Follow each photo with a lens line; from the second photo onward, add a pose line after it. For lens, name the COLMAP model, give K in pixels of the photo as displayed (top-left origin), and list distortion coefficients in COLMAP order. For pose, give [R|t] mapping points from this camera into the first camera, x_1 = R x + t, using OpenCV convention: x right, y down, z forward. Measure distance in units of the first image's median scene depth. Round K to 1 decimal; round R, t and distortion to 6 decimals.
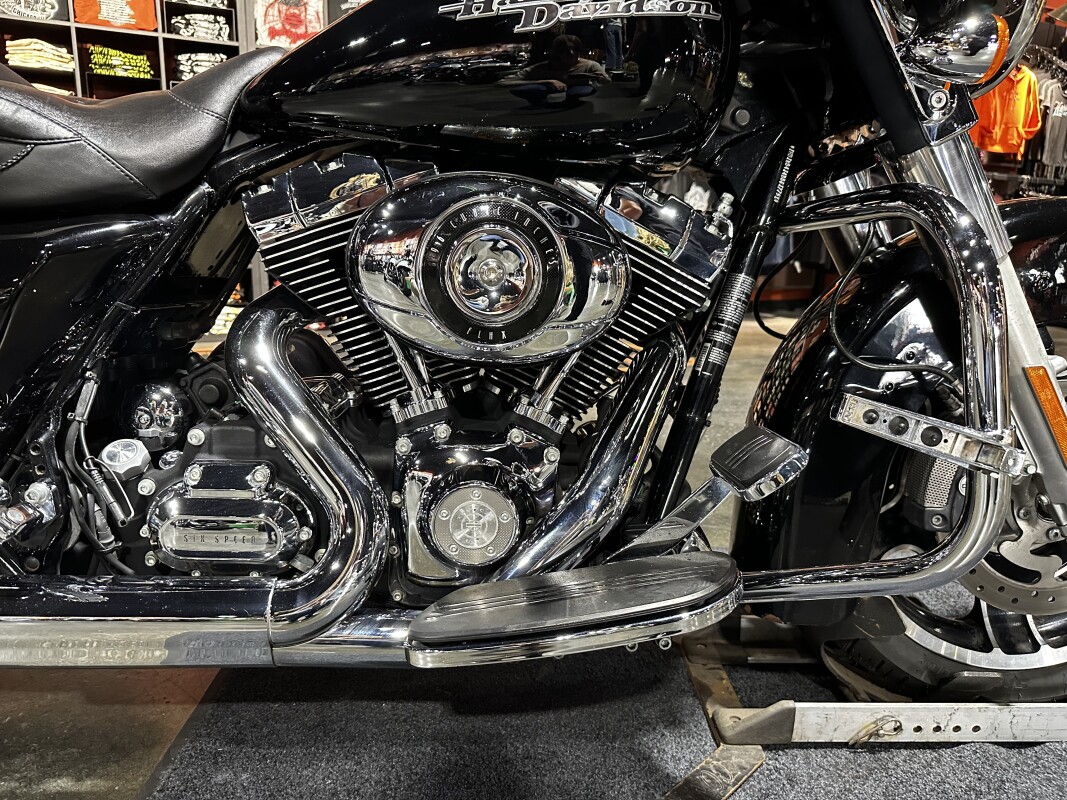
lens RADIAL K [[763.5, 0, 533.5], [0, 763.5, 400.0], [0, 0, 1]] dist [0.000291, -0.006203]
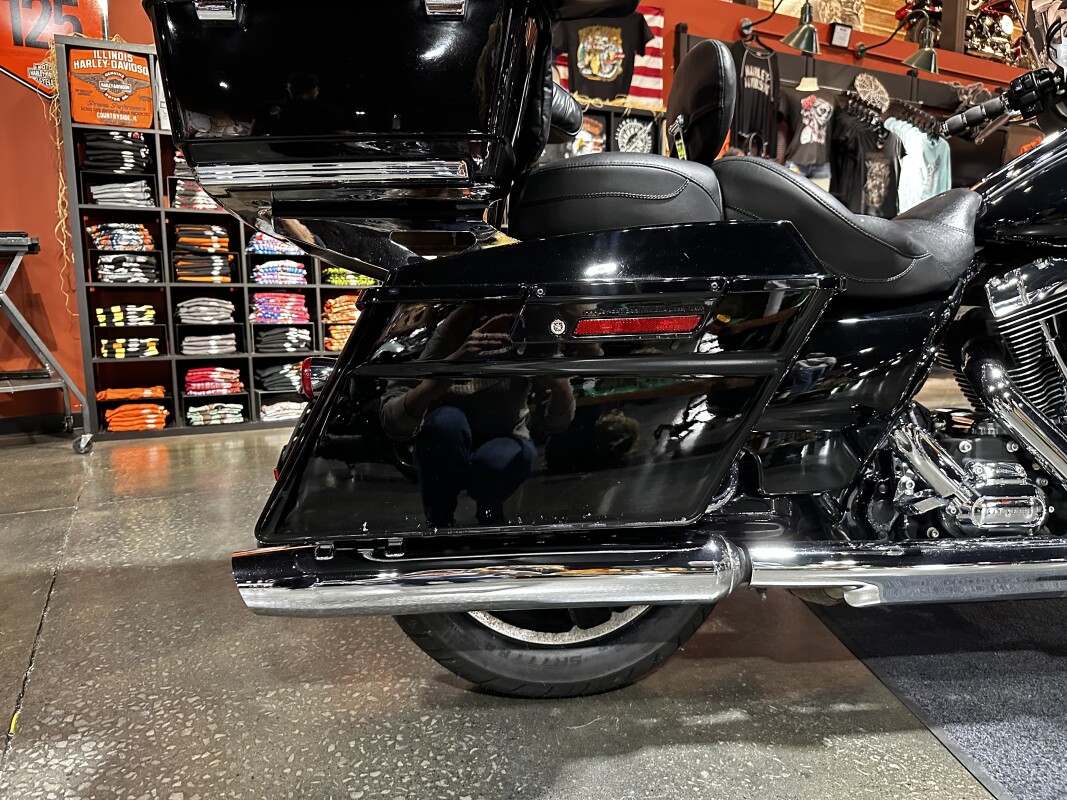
lens RADIAL K [[763.5, 0, 533.5], [0, 763.5, 400.0], [0, 0, 1]] dist [0.000291, -0.006203]
pose [[0.999024, -0.039566, 0.019640, -1.089710], [0.041337, 0.994140, -0.099883, 0.060493], [-0.015573, 0.100597, 0.994805, -0.389037]]
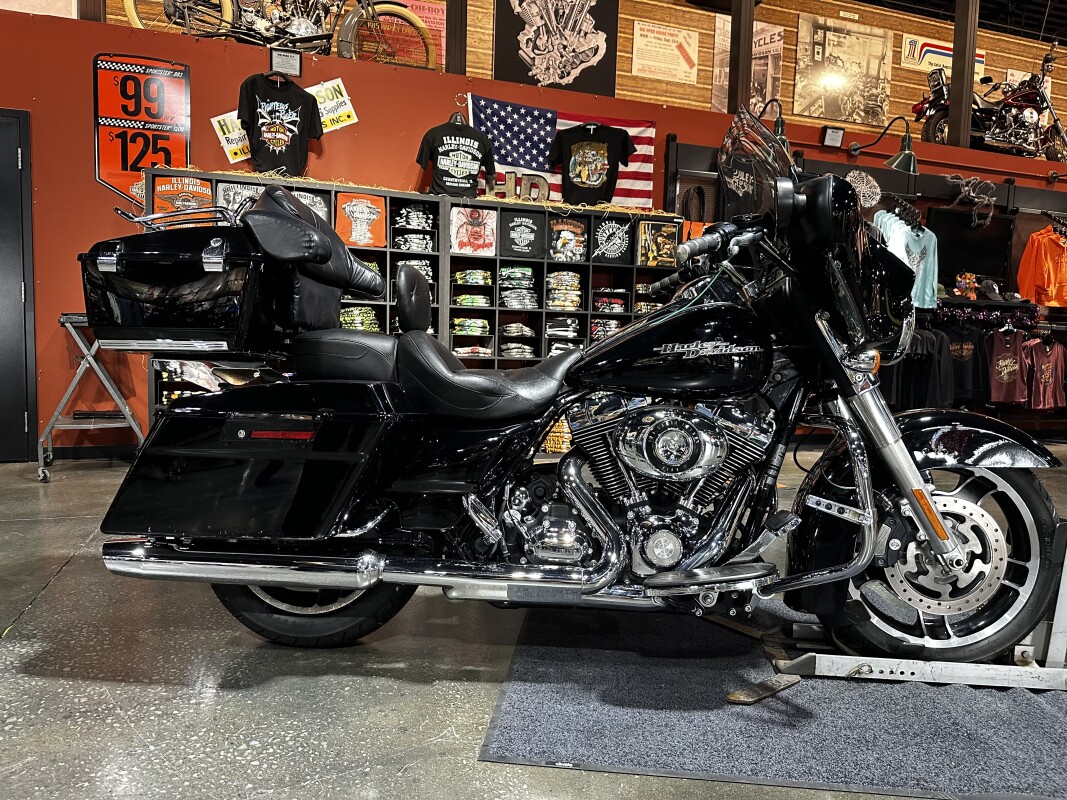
lens RADIAL K [[746.1, 0, 533.5], [0, 746.1, 400.0], [0, 0, 1]] dist [0.065736, -0.079679]
pose [[0.992778, 0.007656, -0.119721, -0.165446], [-0.026704, 0.987027, -0.158319, 0.067854], [0.116956, 0.160373, 0.980103, -1.149204]]
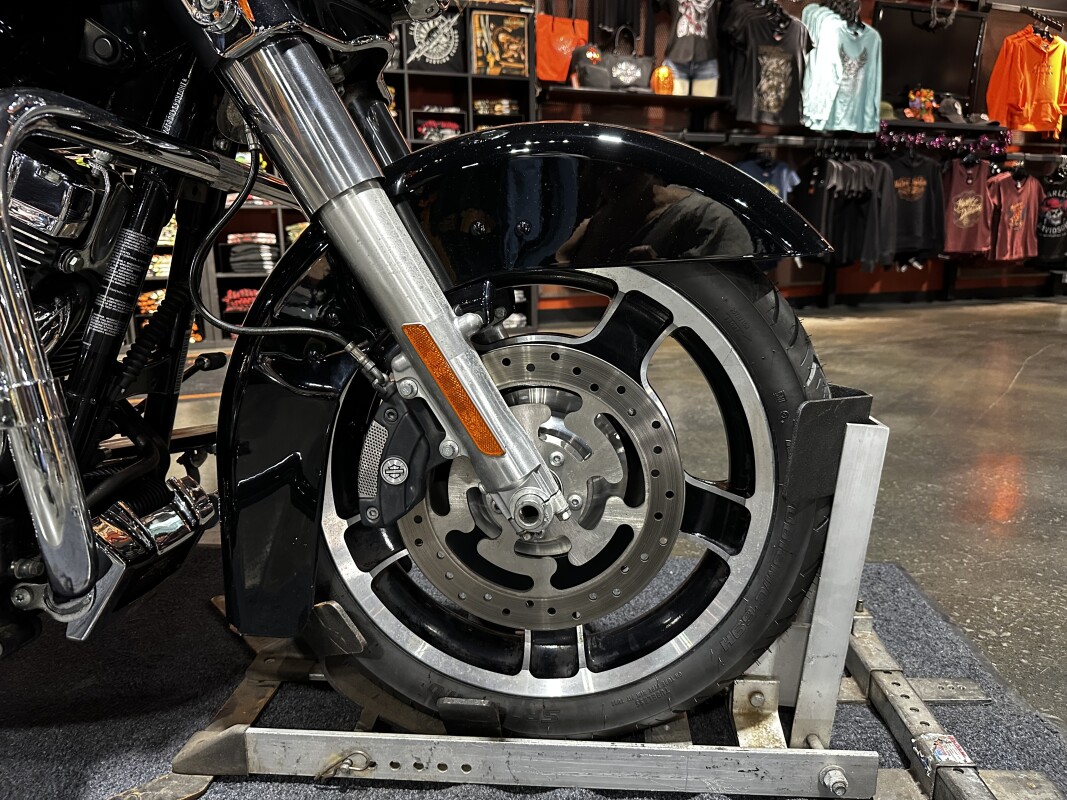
lens RADIAL K [[763.5, 0, 533.5], [0, 763.5, 400.0], [0, 0, 1]] dist [0.000291, -0.006203]
pose [[0.993935, -0.012134, -0.109293, 0.750789], [0.010563, 0.999833, -0.014945, 0.044178], [0.109456, 0.013700, 0.993897, 0.175874]]
